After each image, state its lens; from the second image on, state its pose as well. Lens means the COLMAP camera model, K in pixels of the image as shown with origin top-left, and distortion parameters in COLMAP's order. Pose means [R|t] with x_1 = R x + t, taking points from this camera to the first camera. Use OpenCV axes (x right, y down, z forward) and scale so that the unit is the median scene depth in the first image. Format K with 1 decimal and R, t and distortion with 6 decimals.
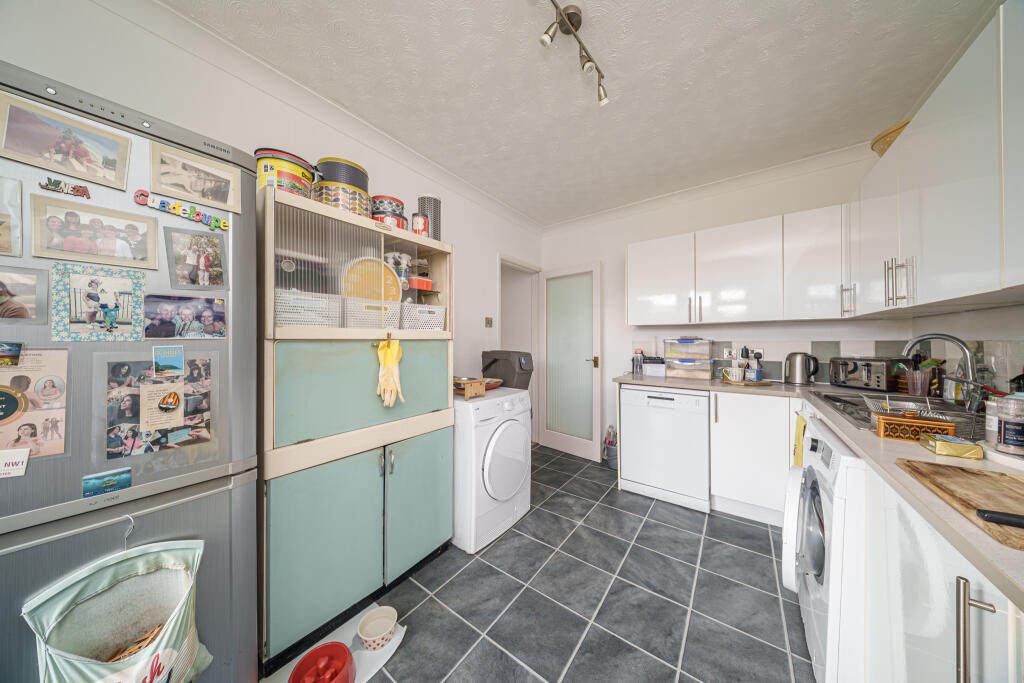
lens RADIAL K [[311.5, 0, 507.9], [0, 311.5, 338.6], [0, 0, 1]] dist [0.000090, 0.000006]
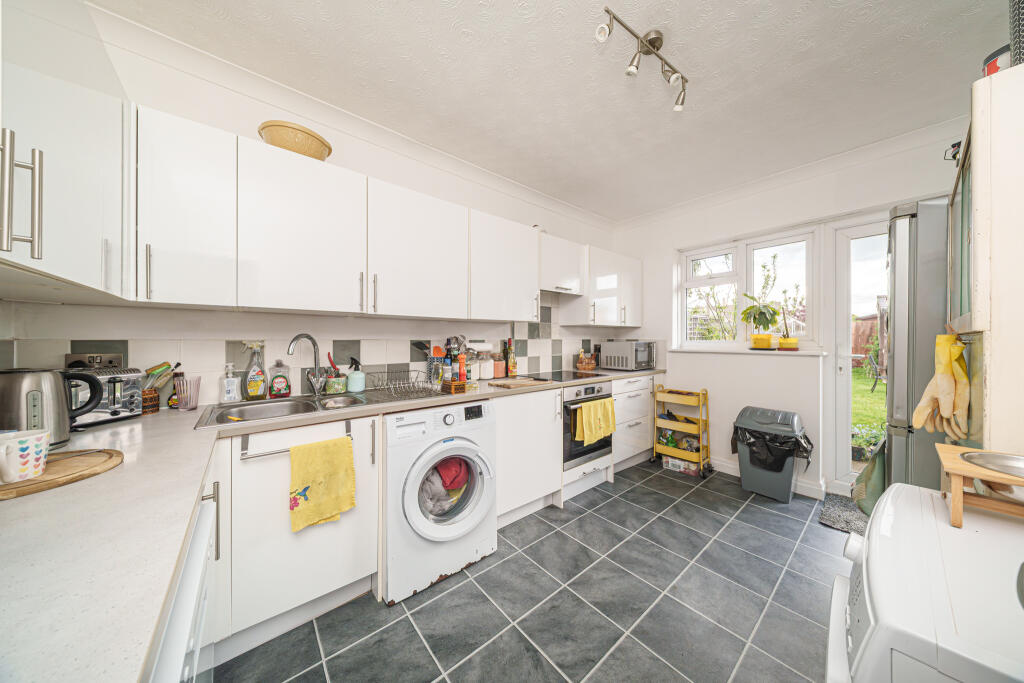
lens RADIAL K [[311.5, 0, 507.9], [0, 311.5, 338.6], [0, 0, 1]] dist [0.000090, 0.000006]
pose [[-0.966852, -0.000411, 0.255336, 0.366345], [-0.002087, 0.999978, -0.006295, 0.008770], [-0.255328, -0.006620, -0.966832, 1.964276]]
